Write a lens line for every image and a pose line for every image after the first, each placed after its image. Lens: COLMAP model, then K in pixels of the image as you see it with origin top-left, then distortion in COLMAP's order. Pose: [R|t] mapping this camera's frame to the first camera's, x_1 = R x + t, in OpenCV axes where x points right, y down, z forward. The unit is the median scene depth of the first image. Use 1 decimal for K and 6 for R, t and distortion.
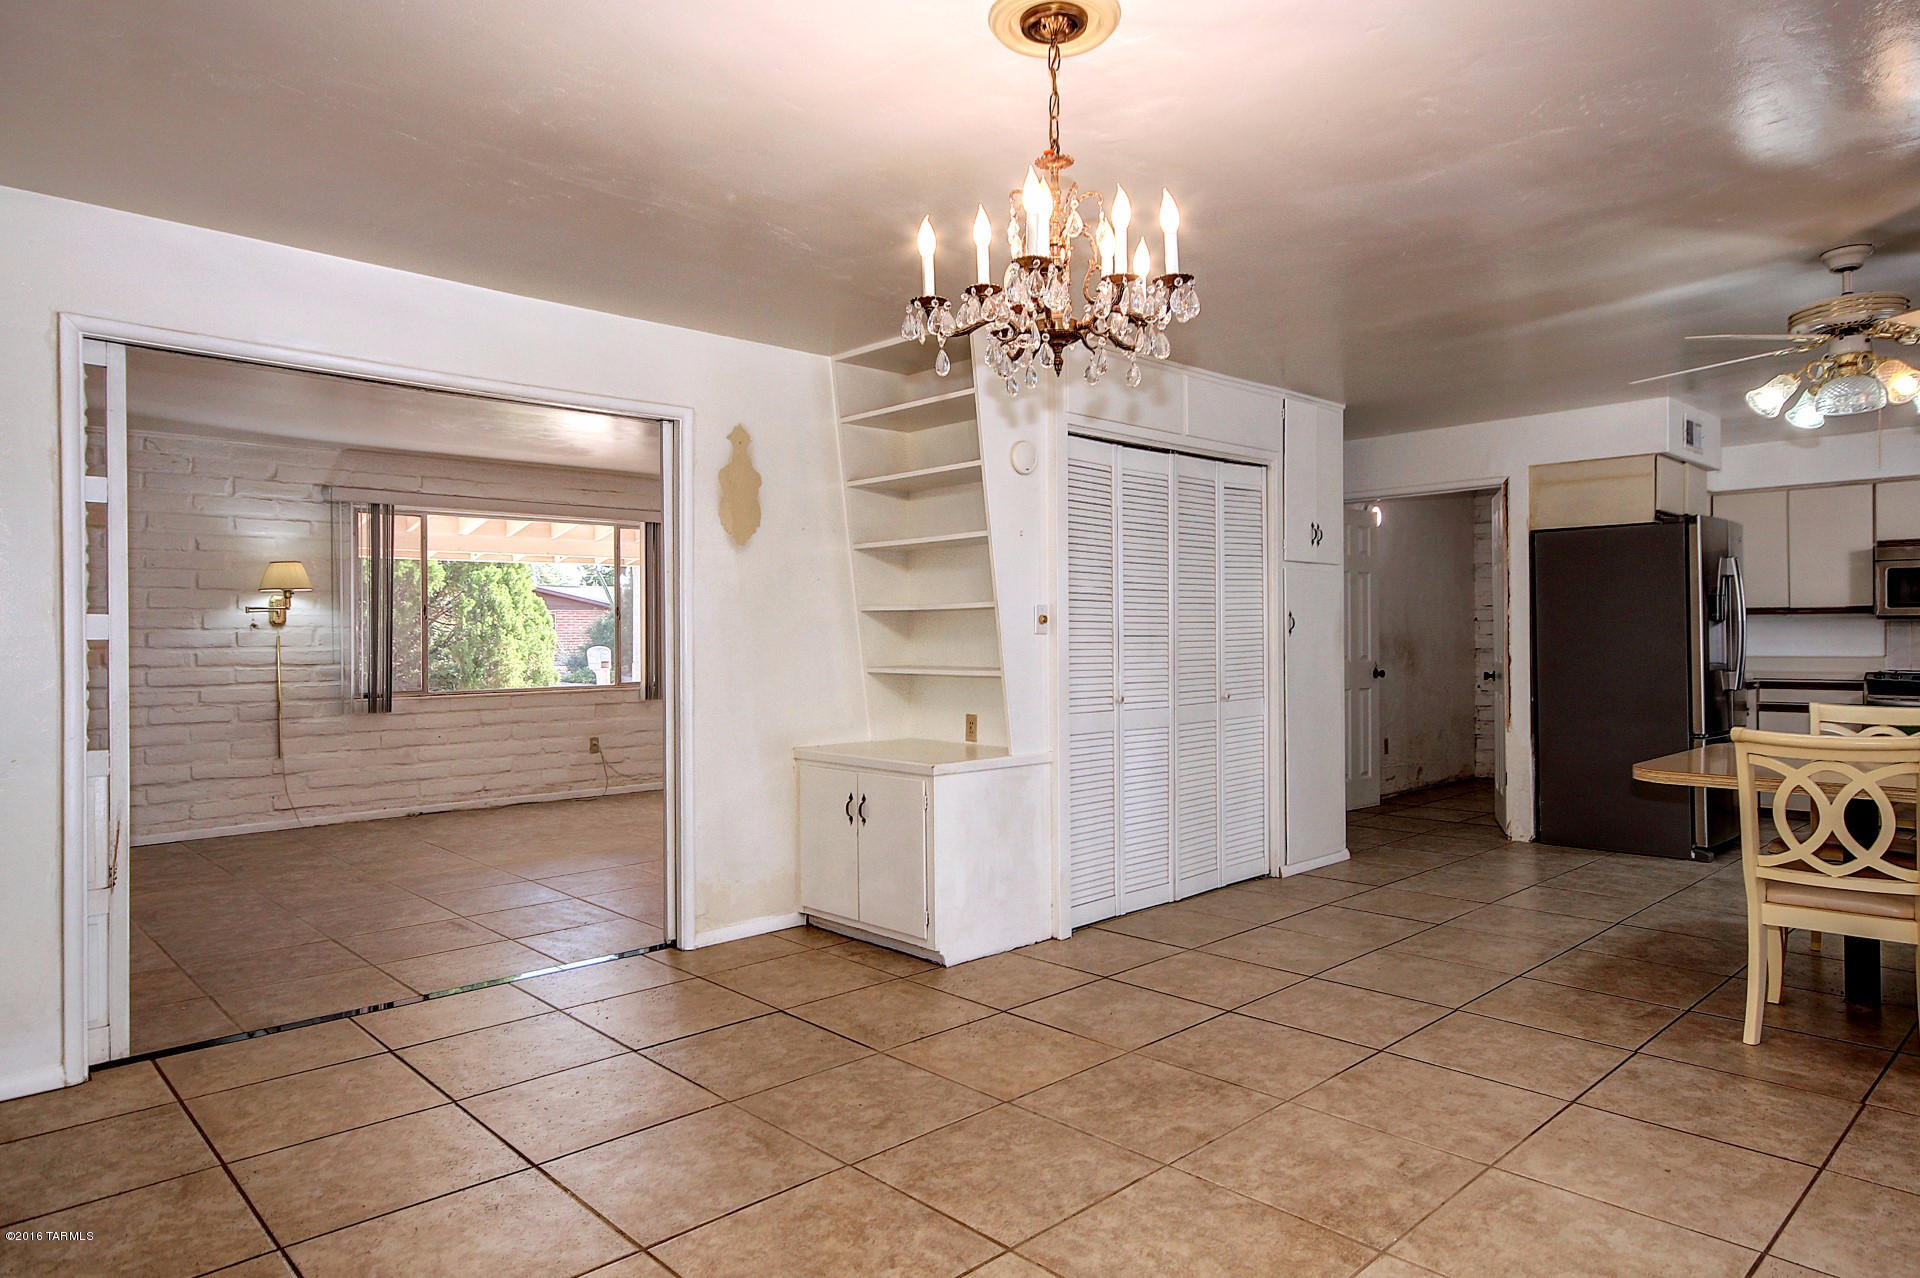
lens RADIAL K [[1128.2, 0, 911.6], [0, 1128.2, 643.8], [0, 0, 1]] dist [-0.000087, 0.015947]
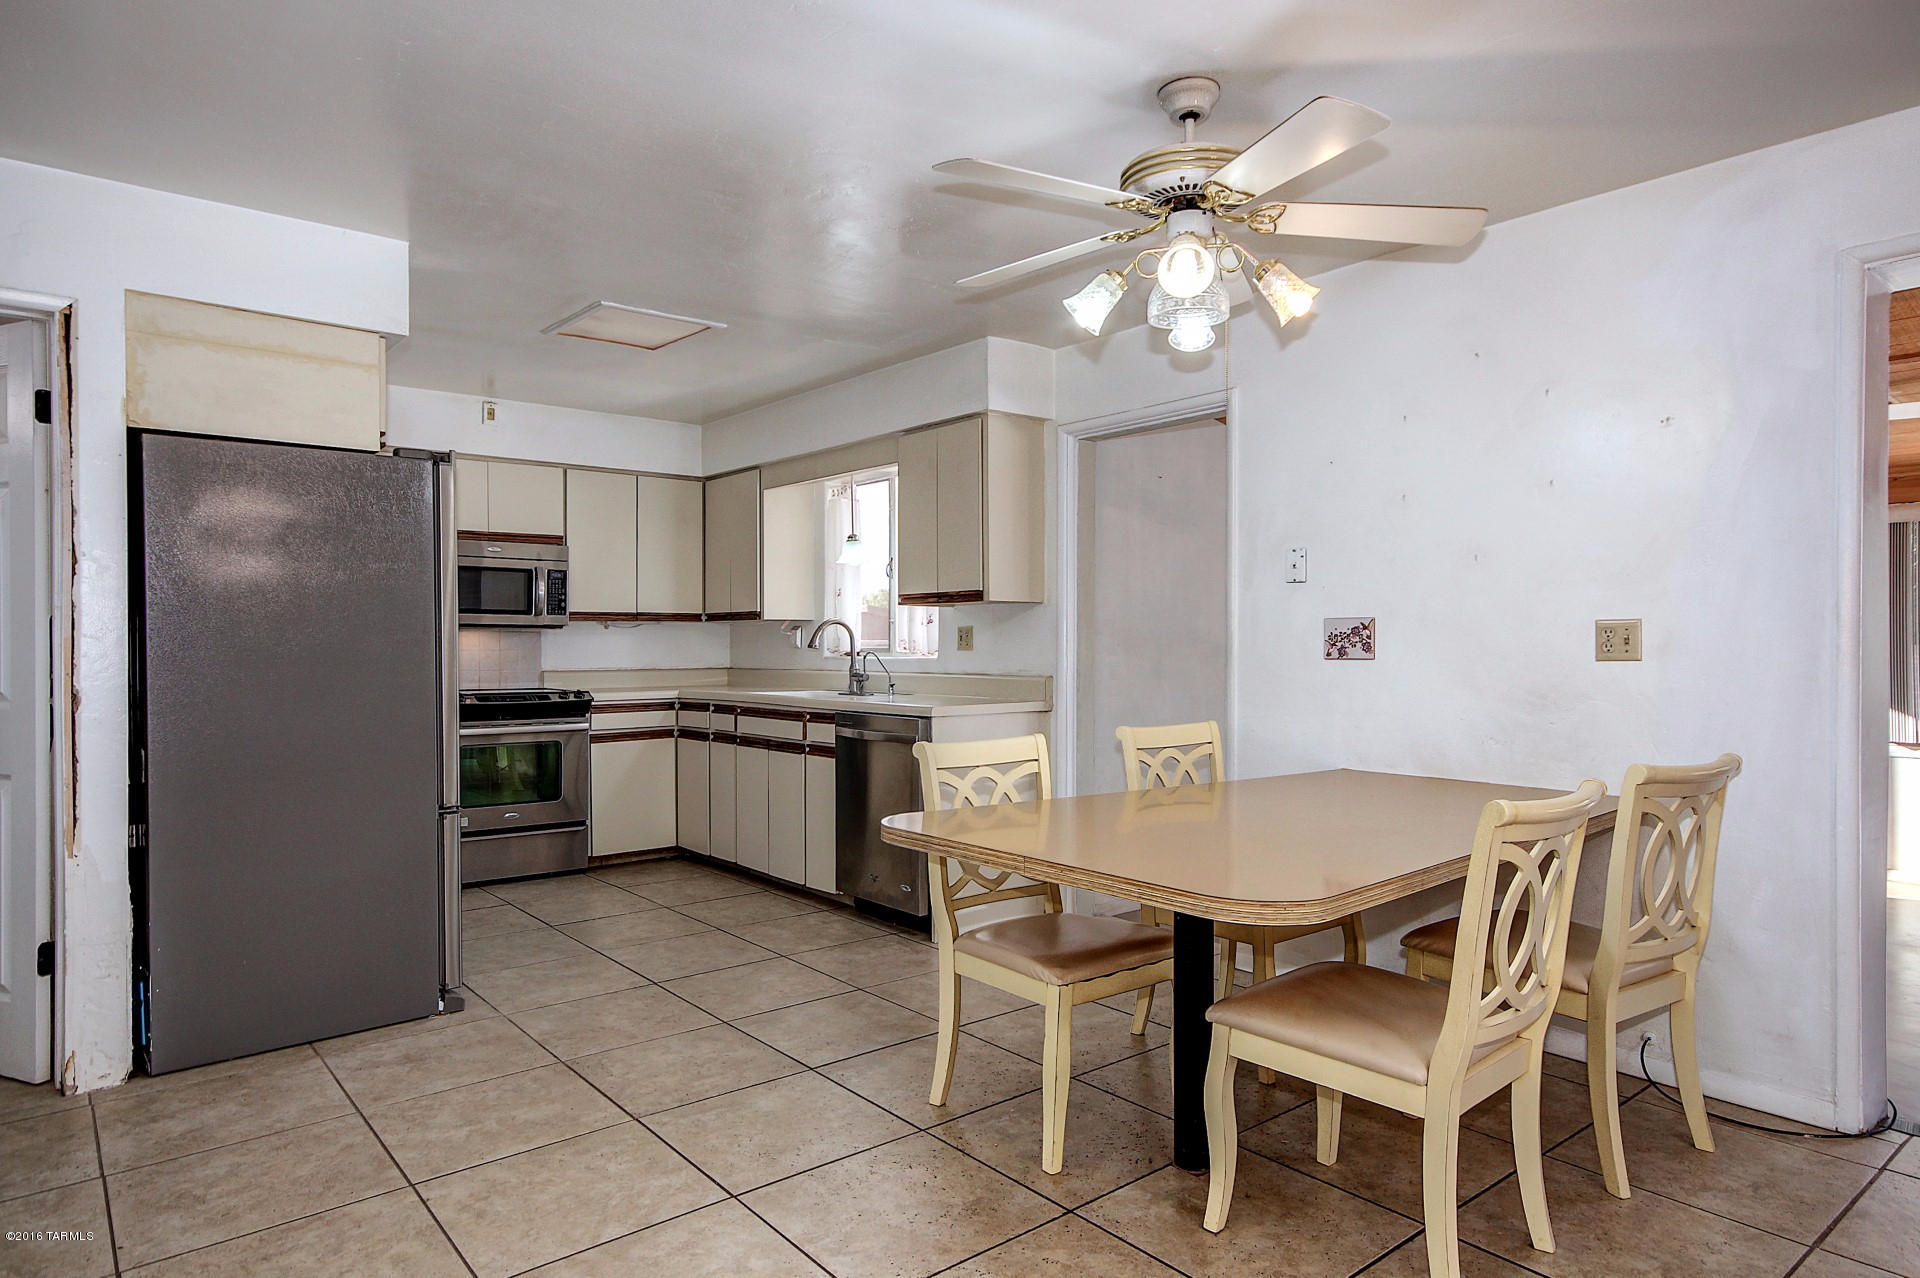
lens RADIAL K [[1144.9, 0, 987.2], [0, 1144.9, 643.0], [0, 0, 1]] dist [-0.002378, -0.000719]
pose [[0.035669, 0.005521, 0.999348, 0.160244], [0.009283, 0.999940, -0.005856, -0.004794], [-0.999321, 0.009485, 0.035616, 1.302586]]
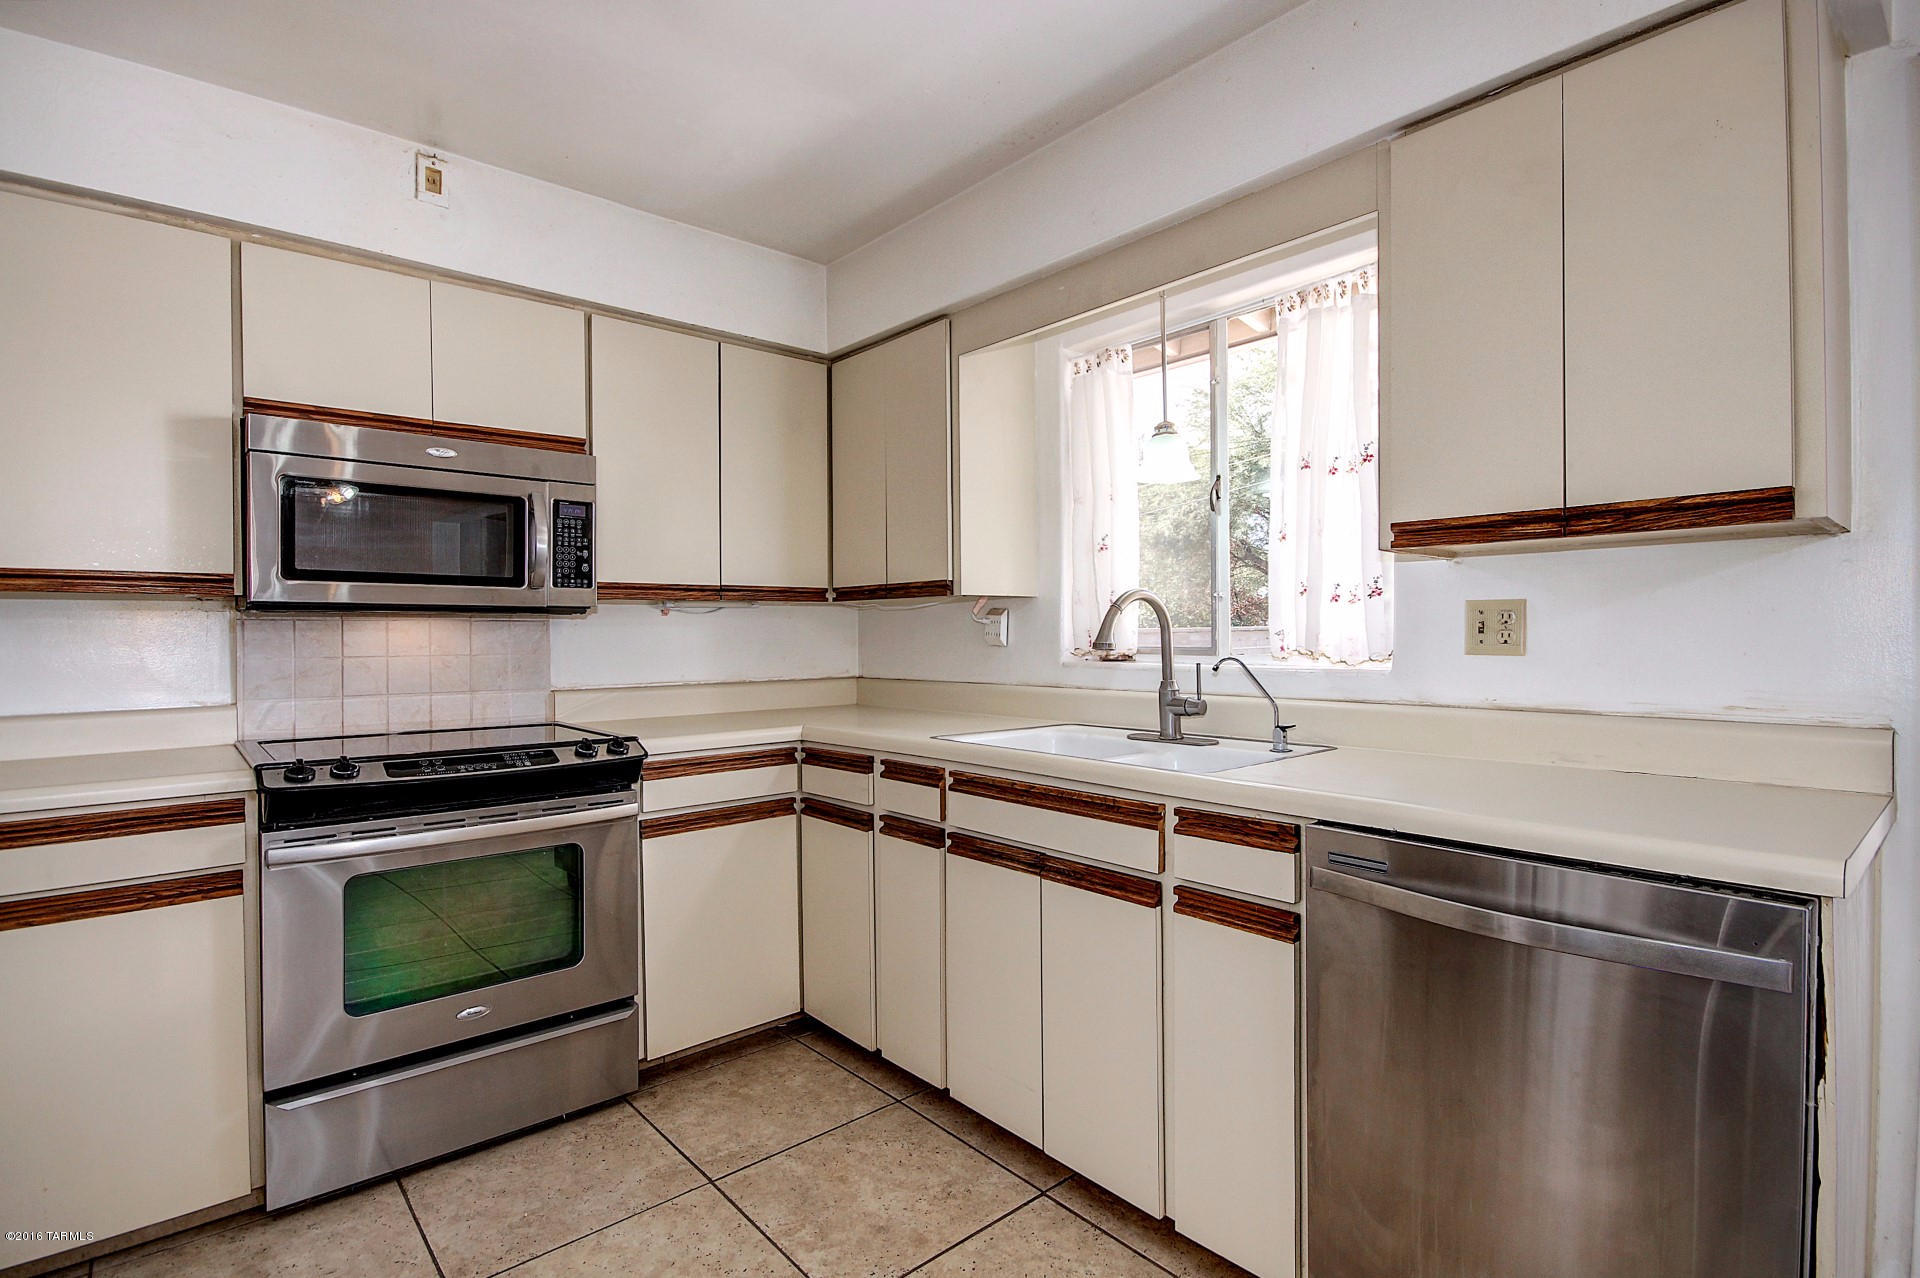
lens RADIAL K [[925.8, 0, 968.1], [0, 925.8, 635.8], [0, 0, 1]] dist [-0.002386, -0.000395]
pose [[0.017495, 0.000064, 0.999847, 1.265232], [0.015318, 0.999883, -0.000332, -0.022499], [-0.999730, 0.015321, 0.017492, 1.739817]]
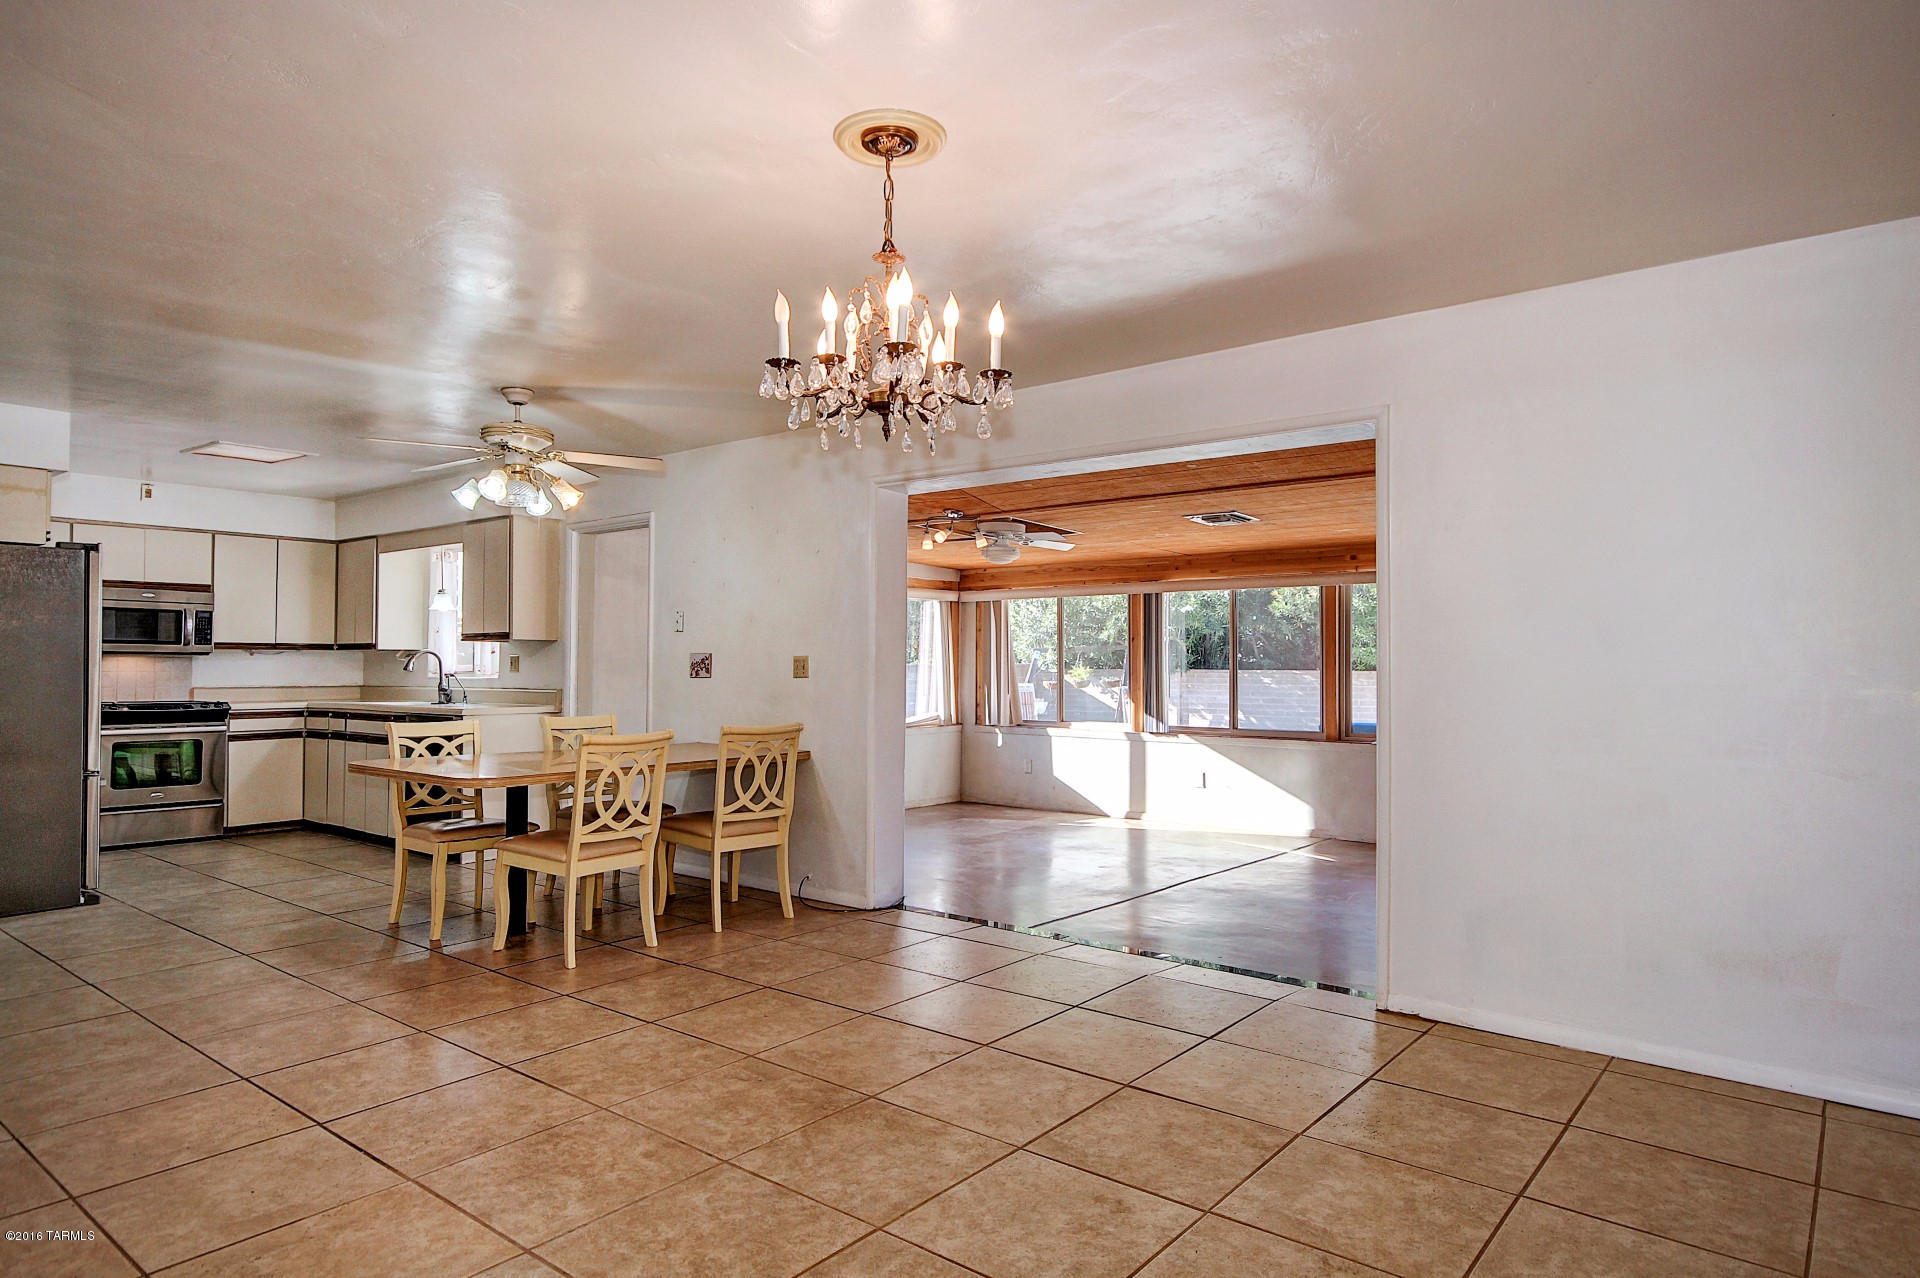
lens RADIAL K [[1122.7, 0, 1006.2], [0, 1122.7, 637.5], [0, 0, 1]] dist [0.005813, 0.002581]
pose [[-0.174278, 0.030657, 0.984219, -0.730379], [0.006897, 0.999529, -0.029913, 0.000943], [-0.984672, 0.001575, -0.174408, 0.766969]]
